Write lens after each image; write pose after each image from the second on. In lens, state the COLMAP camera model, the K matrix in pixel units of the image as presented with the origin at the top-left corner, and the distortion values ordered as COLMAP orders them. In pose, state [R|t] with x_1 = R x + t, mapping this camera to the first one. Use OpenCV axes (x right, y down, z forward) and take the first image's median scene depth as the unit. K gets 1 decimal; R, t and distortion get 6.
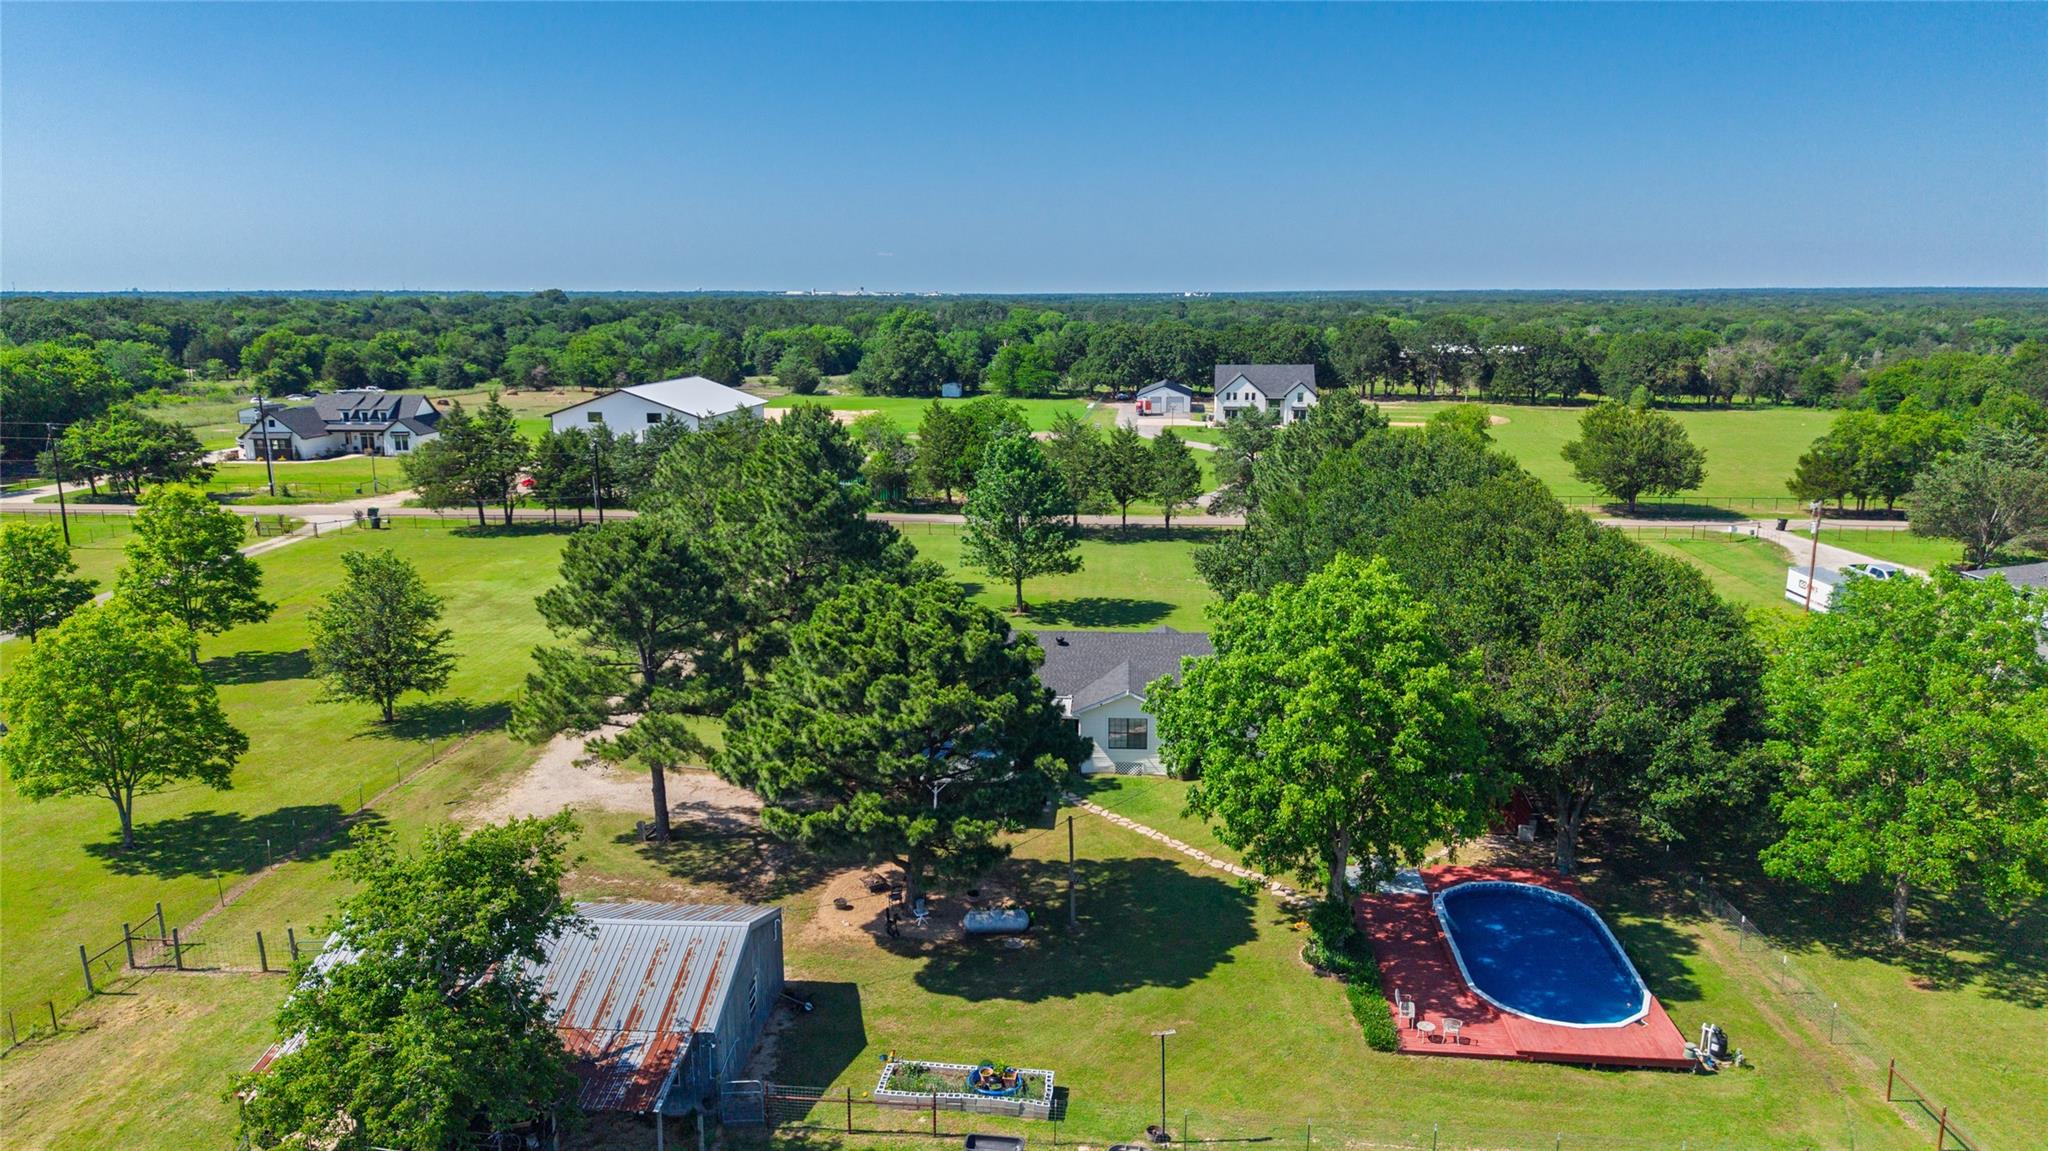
lens RADIAL K [[1388.0, 0, 1035.5], [0, 1388.0, 579.0], [0, 0, 1]] dist [0.000534, -0.000277]
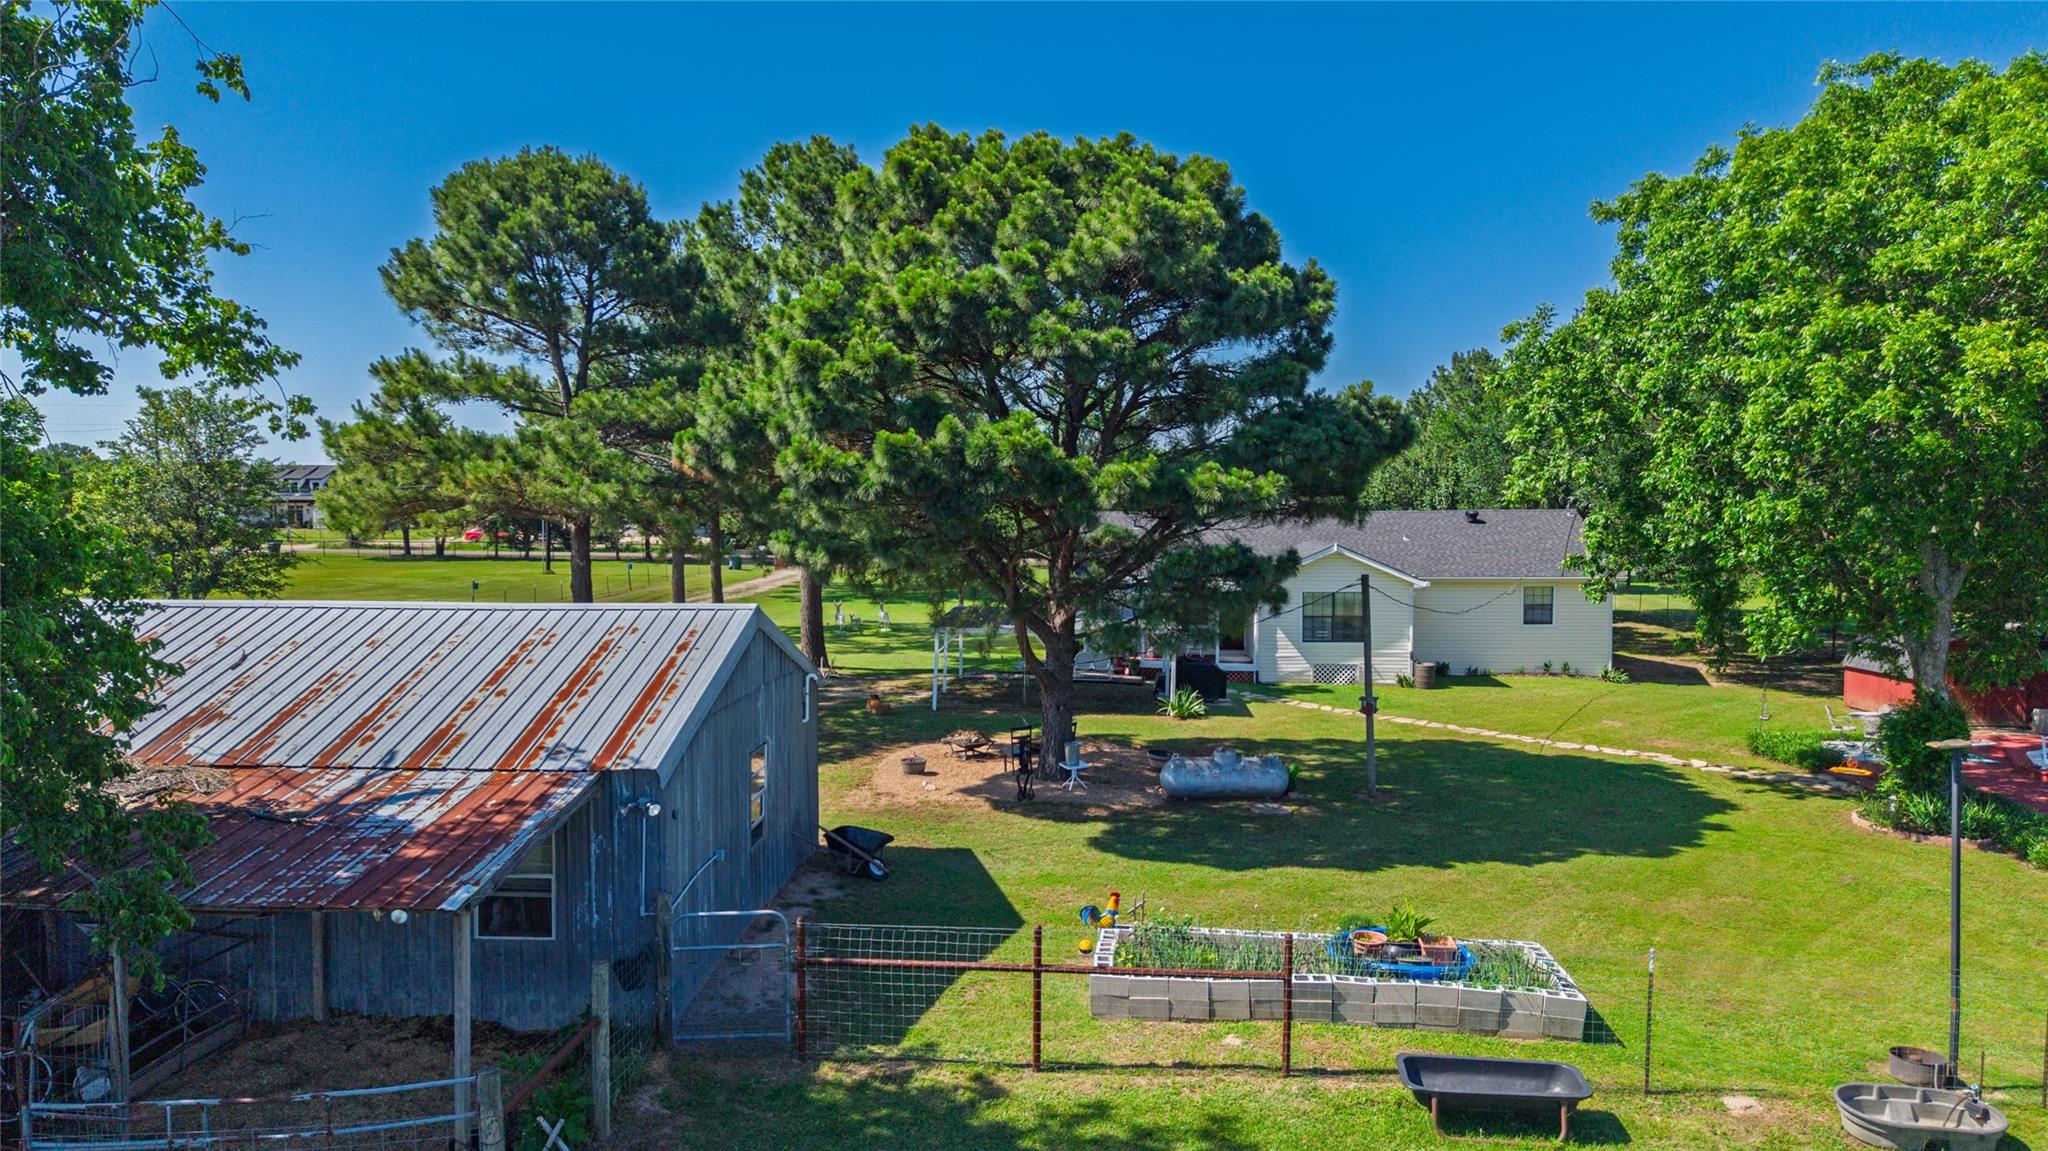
lens RADIAL K [[1392.7, 0, 1024.0], [0, 1392.7, 575.5], [0, 0, 1]] dist [0.011572, 0.002944]
pose [[0.999972, -0.001943, 0.007224, -0.124255], [0.002980, 0.989234, -0.146311, 0.292373], [-0.006862, 0.146329, 0.989212, 0.567455]]
